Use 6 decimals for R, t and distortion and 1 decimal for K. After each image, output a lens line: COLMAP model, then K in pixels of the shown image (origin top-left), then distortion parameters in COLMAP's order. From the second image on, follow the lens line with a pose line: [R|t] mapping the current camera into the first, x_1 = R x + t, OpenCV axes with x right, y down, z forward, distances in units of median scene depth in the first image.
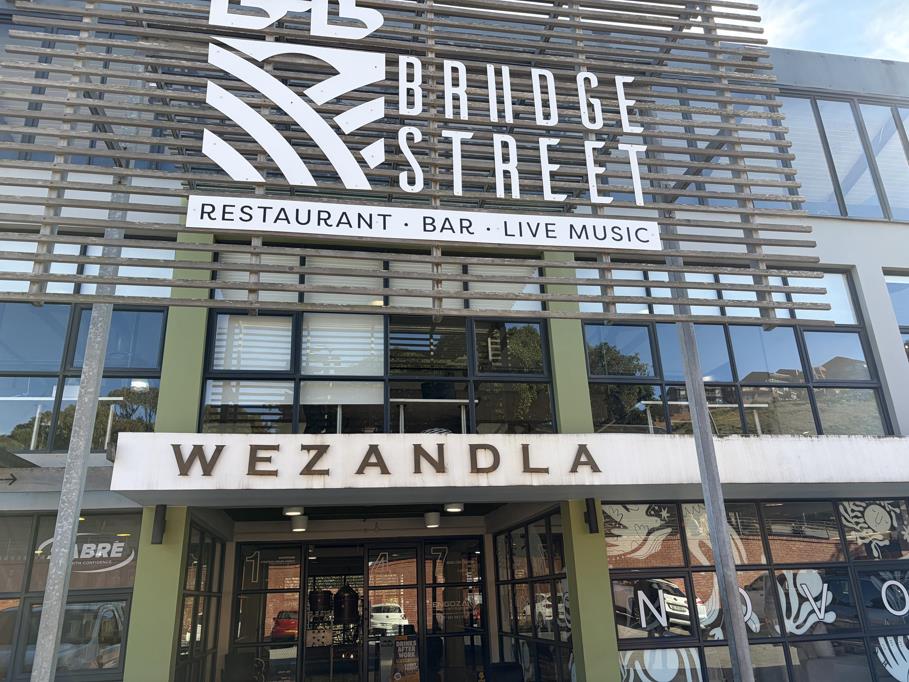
lens RADIAL K [[677.9, 0, 454.5], [0, 677.9, 341.0], [0, 0, 1]] dist [0.013038, 0.006487]
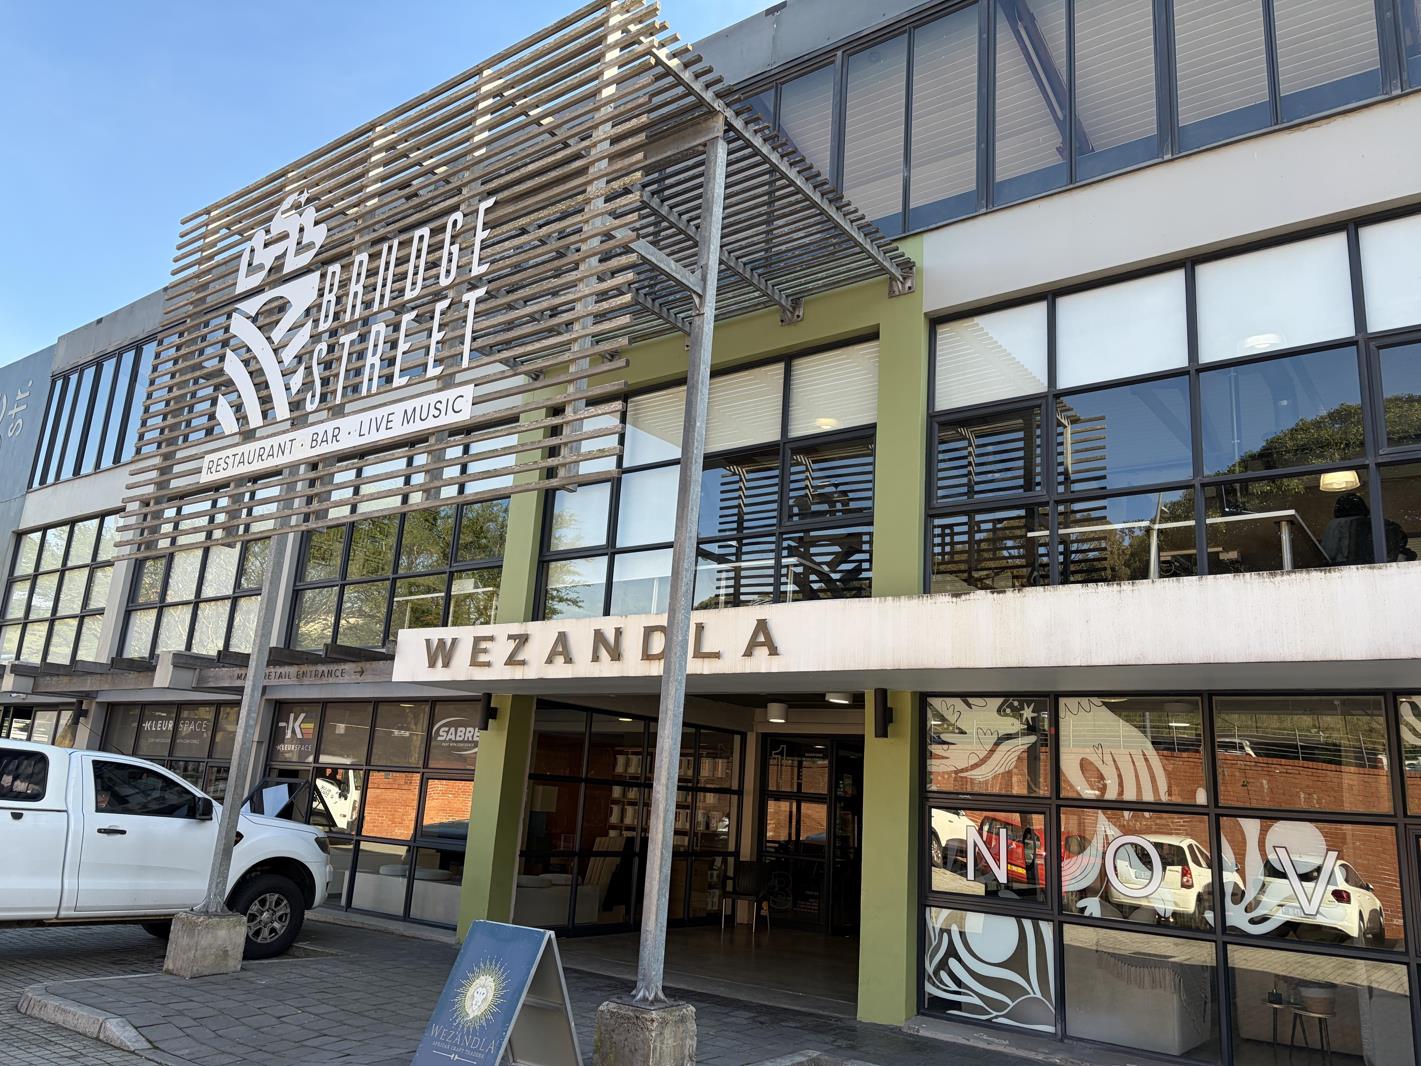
lens RADIAL K [[1056.2, 0, 710.8], [0, 1056.2, 546.1], [0, 0, 1]] dist [0.028572, -0.006034]
pose [[0.689559, -0.091228, -0.718461, 1.081601], [0.168764, 0.984965, 0.036906, 0.022927], [0.704292, -0.146699, 0.694588, 0.181261]]
